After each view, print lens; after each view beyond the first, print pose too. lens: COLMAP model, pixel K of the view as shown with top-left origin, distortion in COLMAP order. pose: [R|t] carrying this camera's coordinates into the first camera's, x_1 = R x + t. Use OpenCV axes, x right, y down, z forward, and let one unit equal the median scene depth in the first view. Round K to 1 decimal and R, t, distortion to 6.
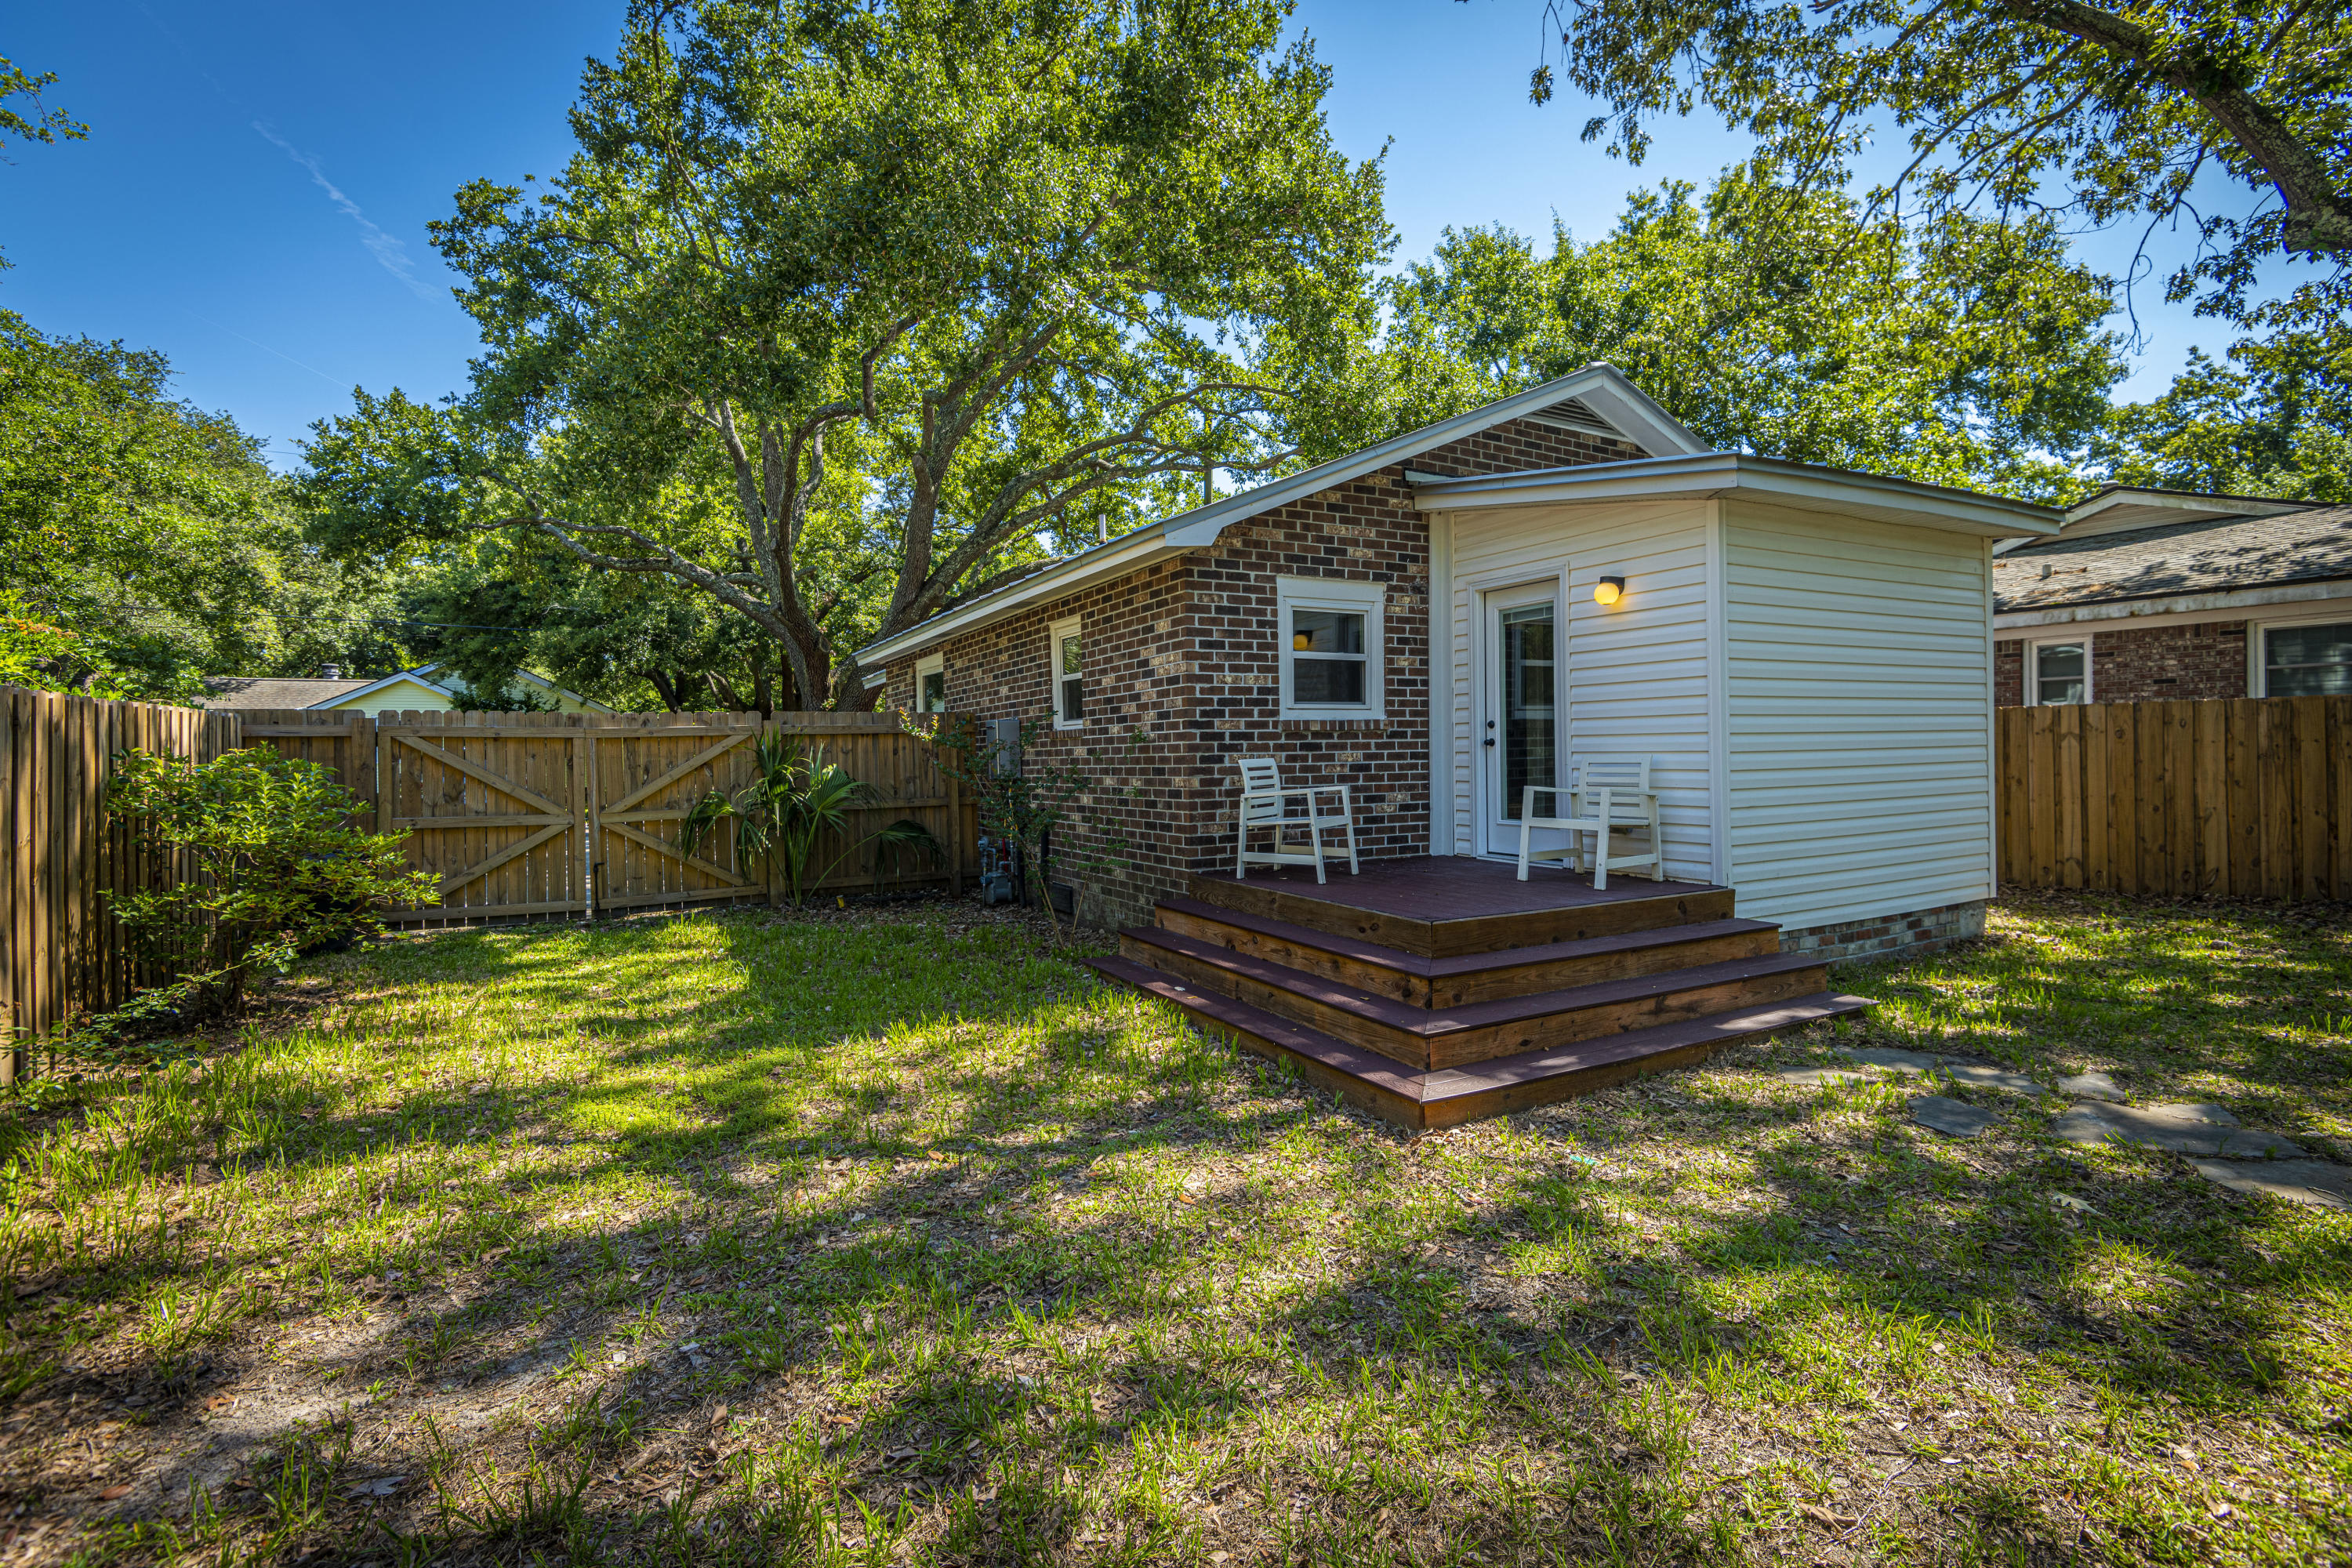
lens RADIAL K [[1059.4, 0, 1167.4], [0, 1059.4, 773.7], [0, 0, 1]] dist [0.028716, -0.015270]
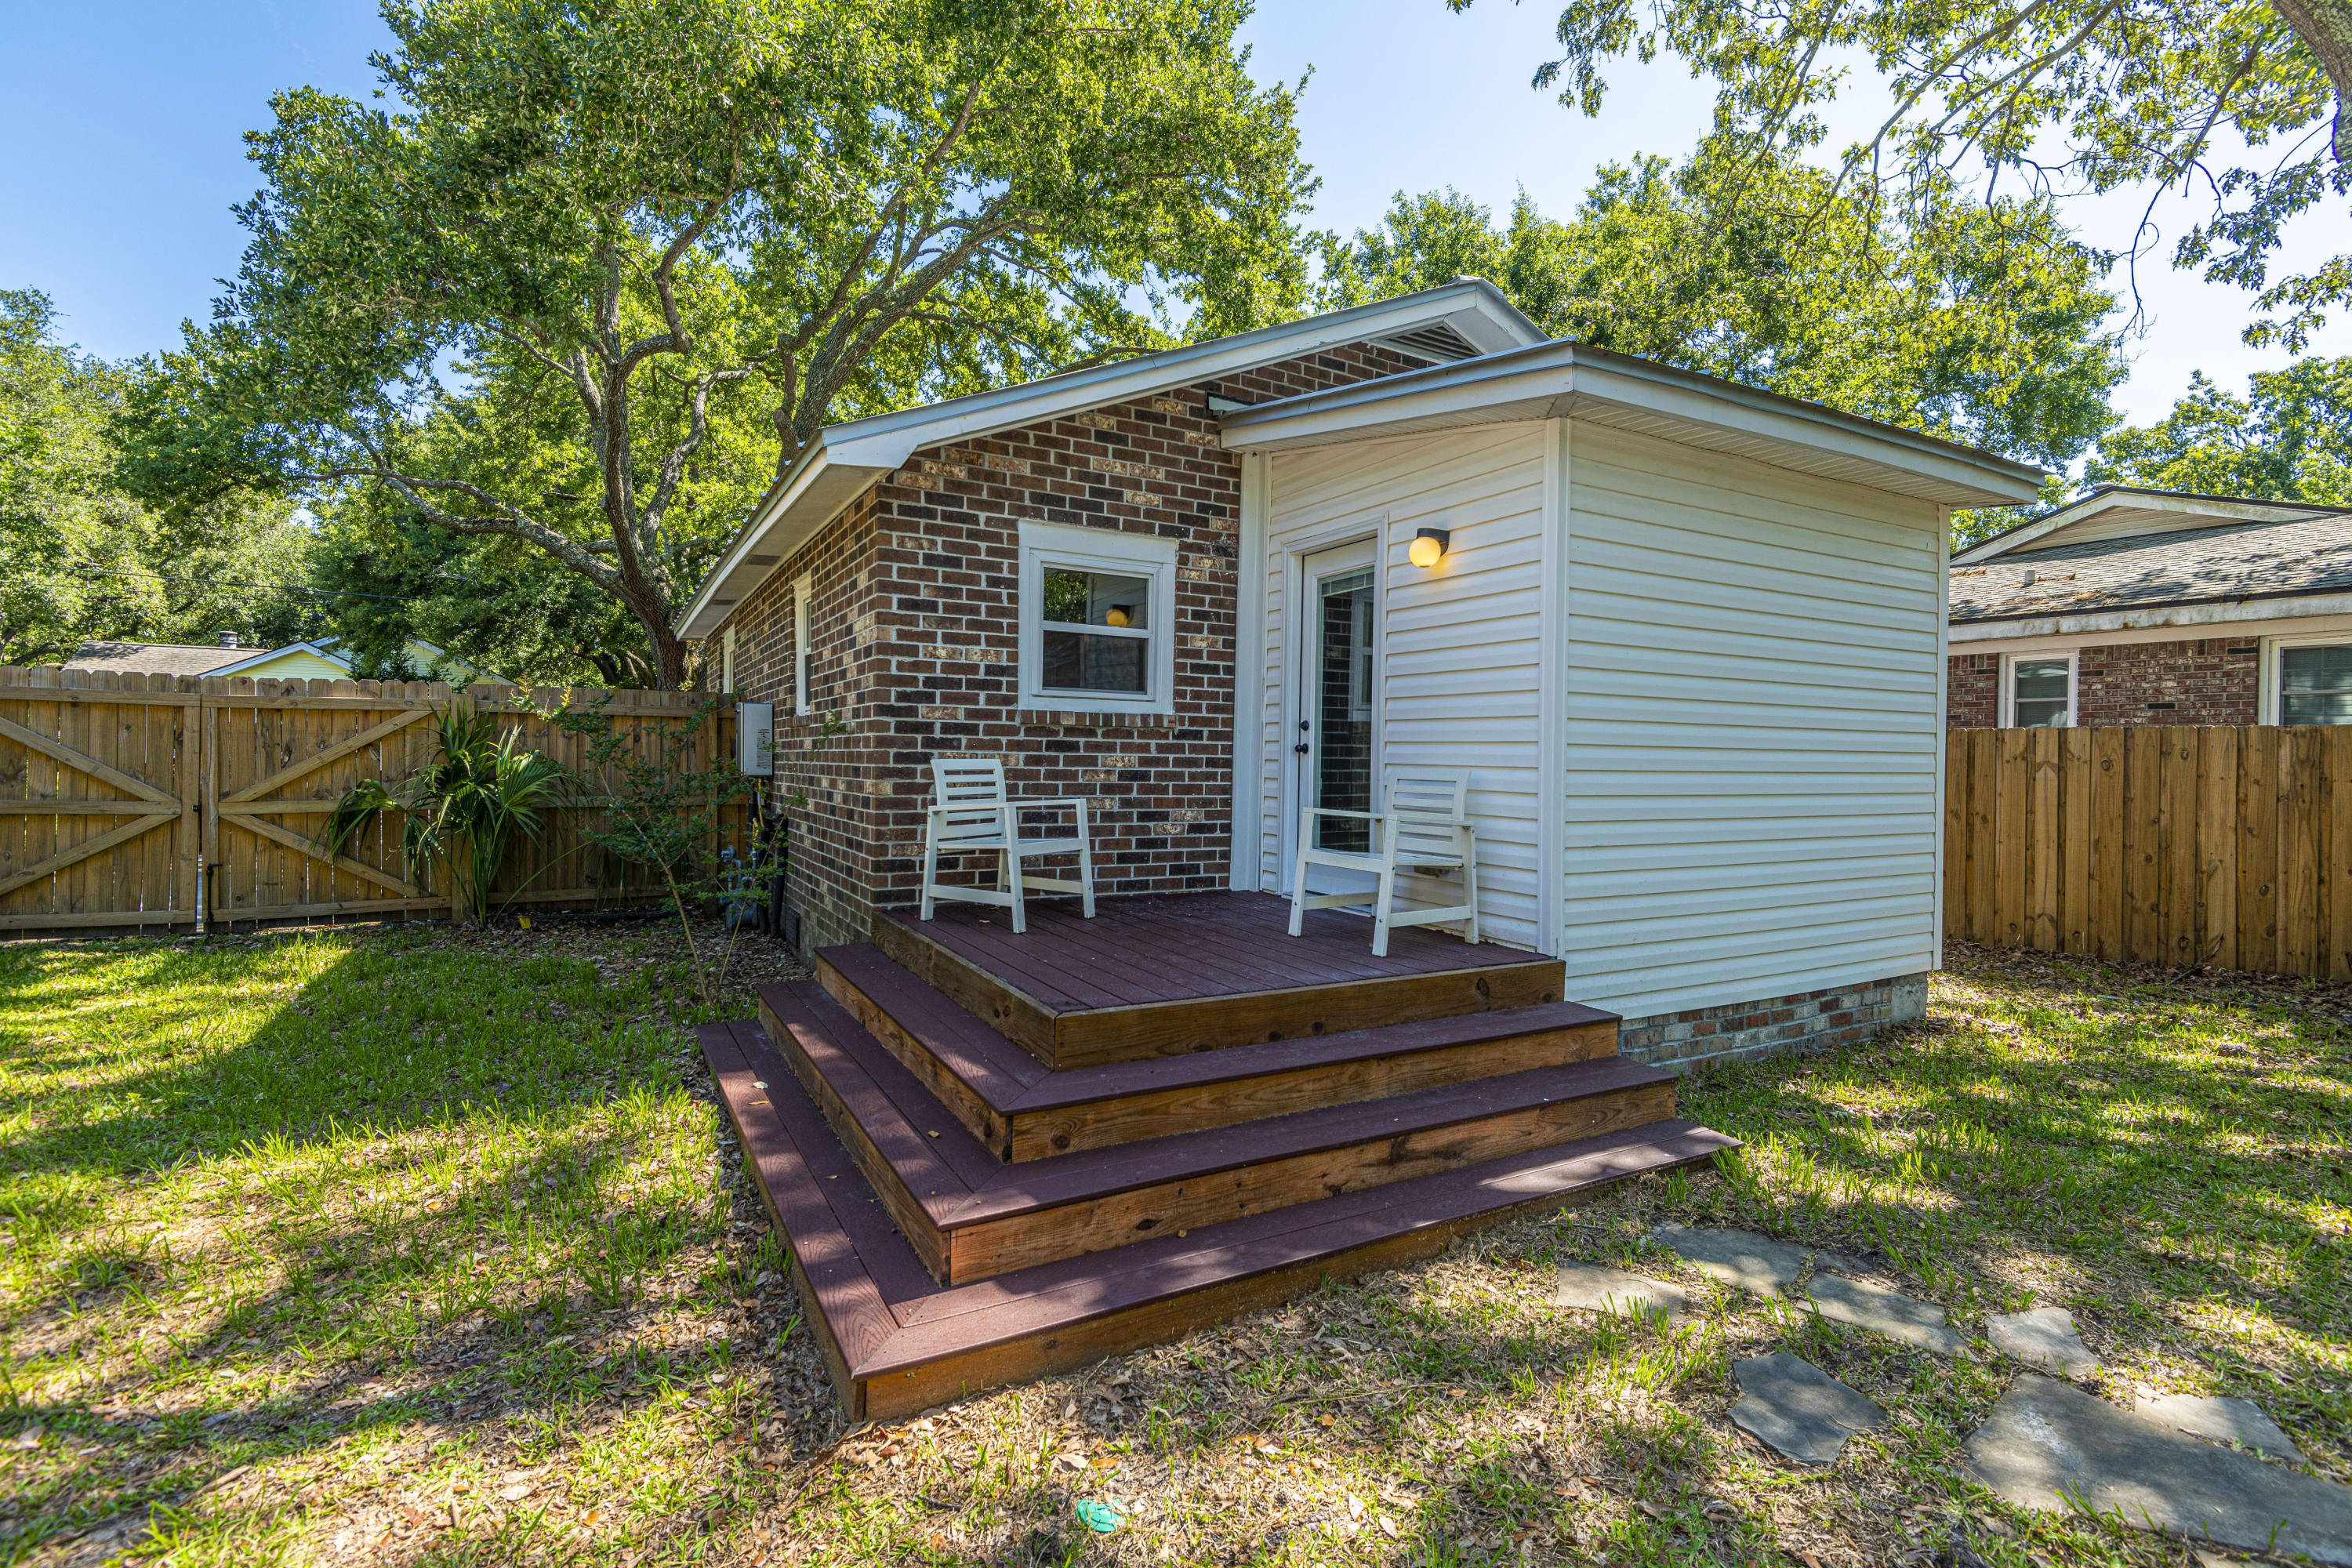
lens RADIAL K [[1059.4, 0, 1170.3], [0, 1059.4, 772.2], [0, 0, 1]] dist [0.028716, -0.015270]
pose [[0.999437, 0.032747, 0.007263, 0.199220], [-0.032713, 0.999453, -0.004820, -0.005083], [-0.007417, 0.004579, 0.999962, 0.221762]]
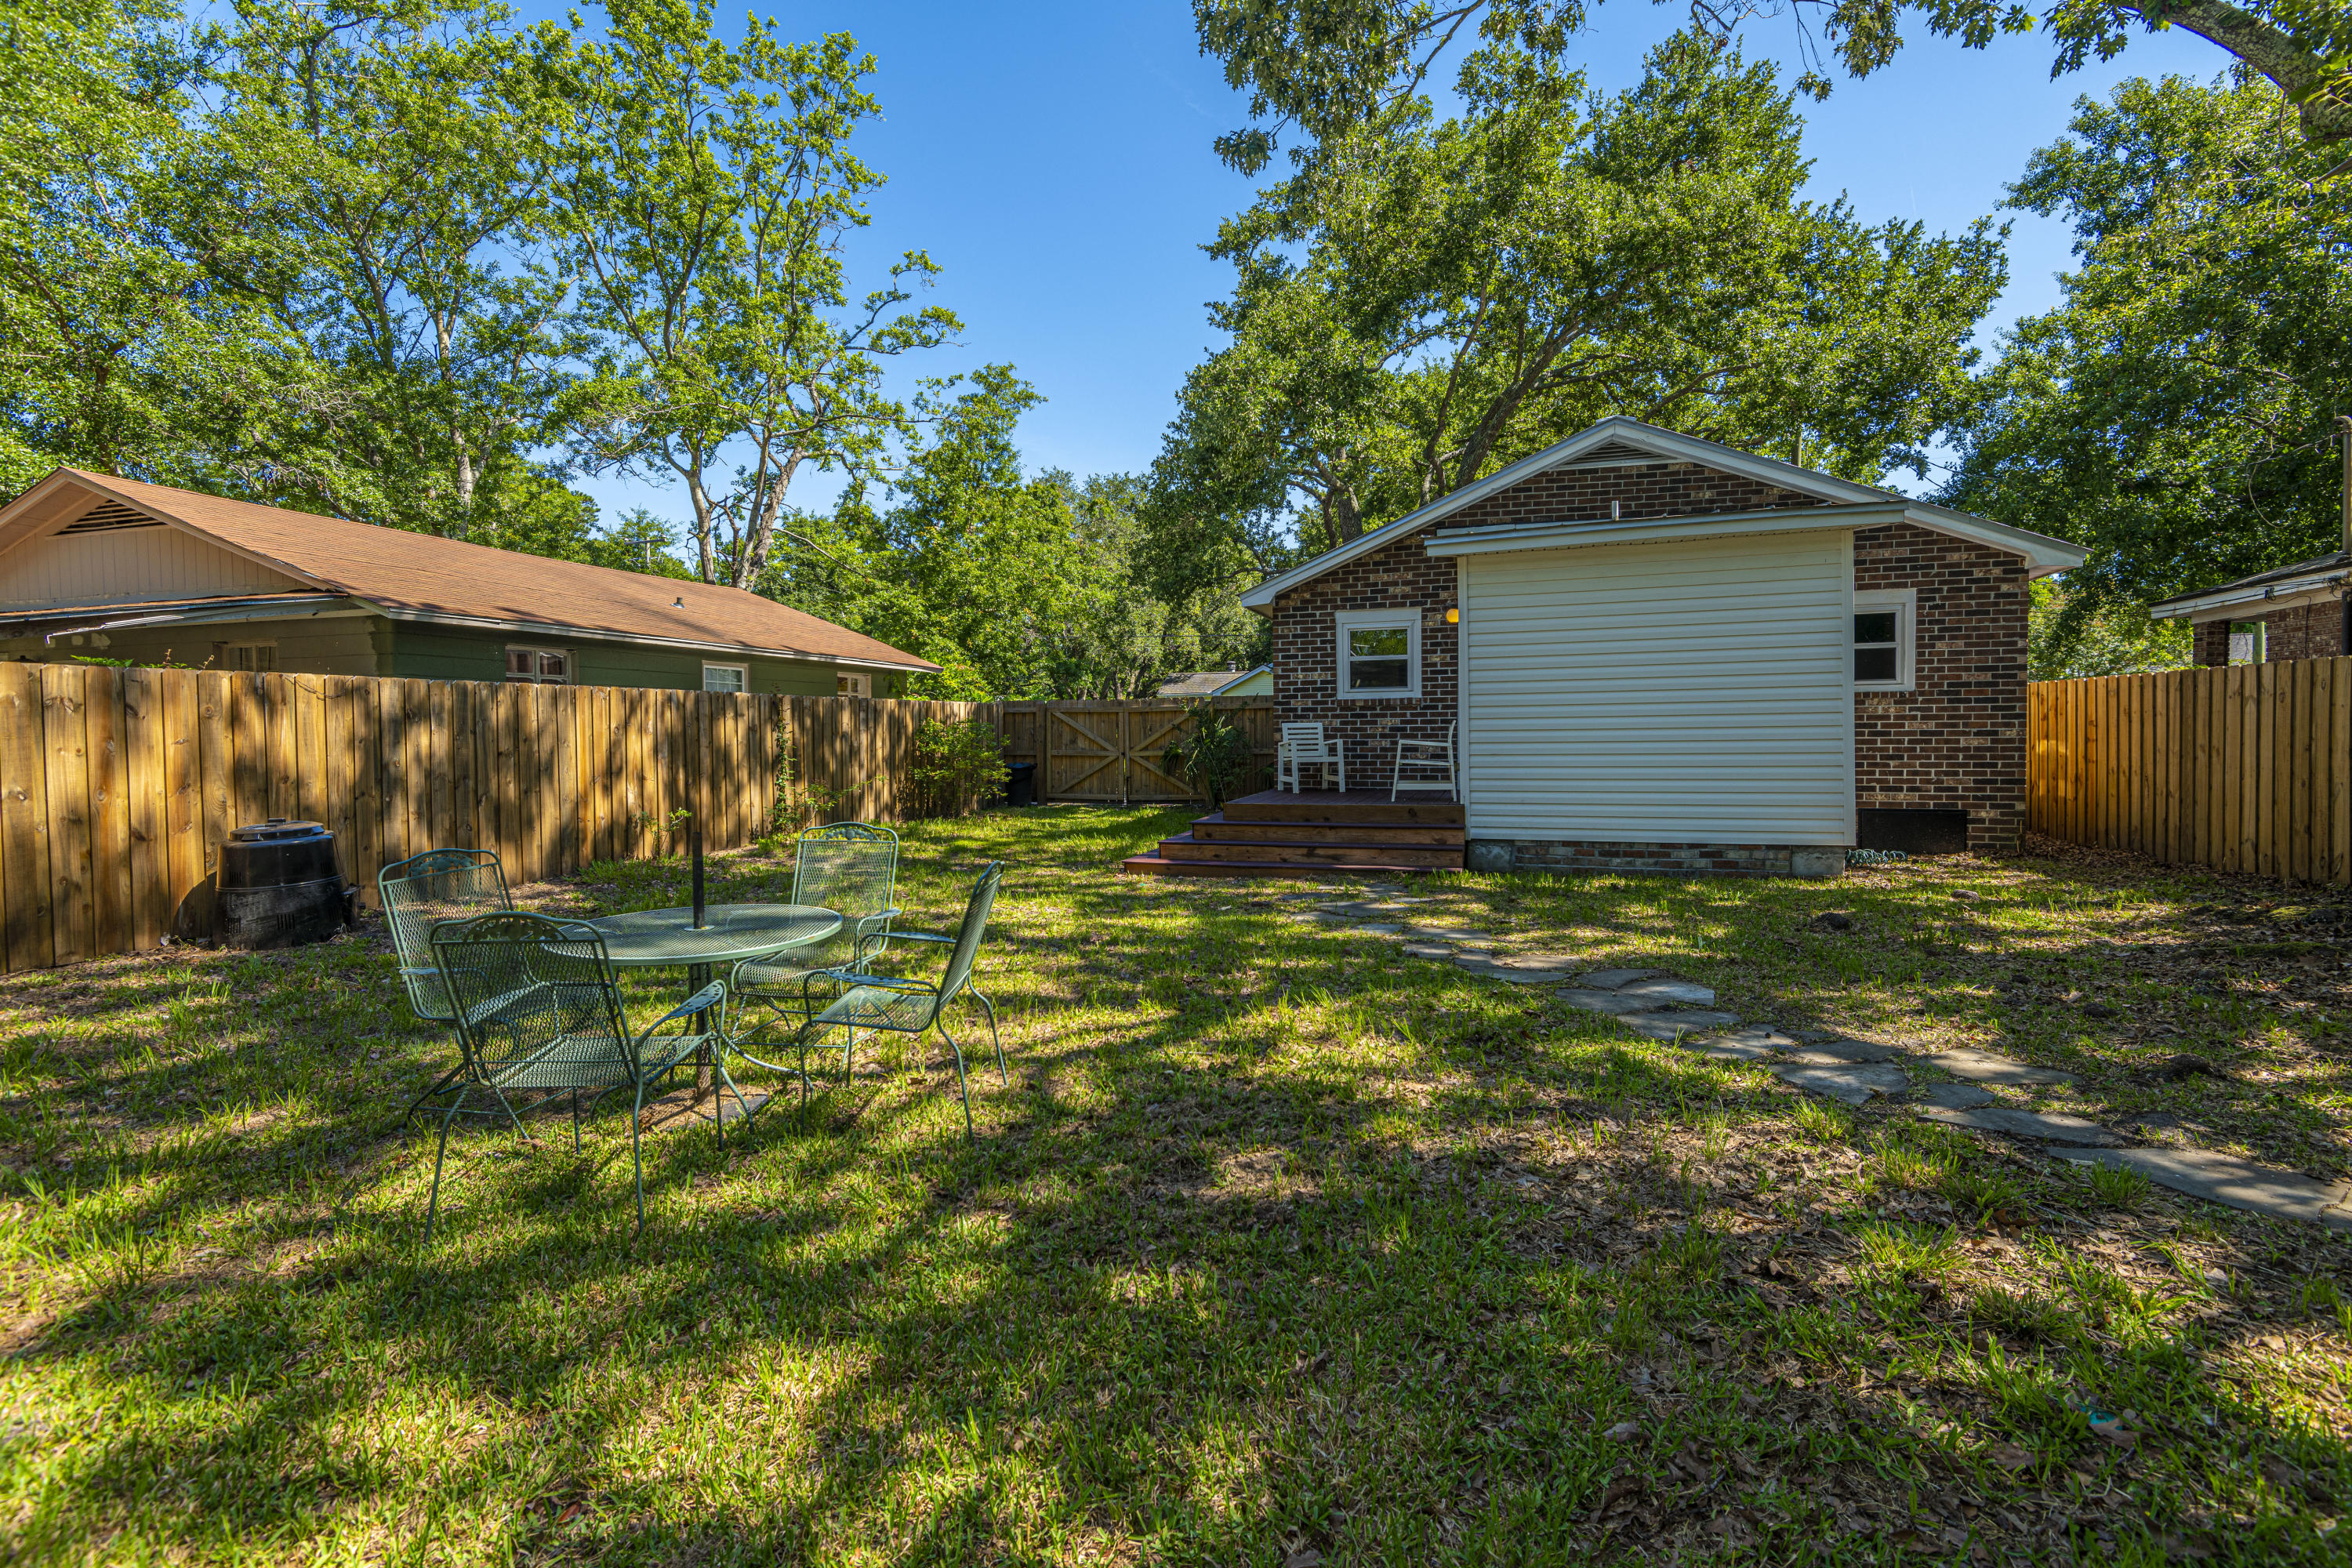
lens RADIAL K [[1059.4, 0, 1179.2], [0, 1059.4, 770.5], [0, 0, 1]] dist [0.028716, -0.015270]
pose [[0.689283, 0.032190, -0.723777, 1.066284], [-0.013565, 0.999411, 0.031531, 0.010239], [0.724365, -0.011916, 0.689313, -0.294737]]
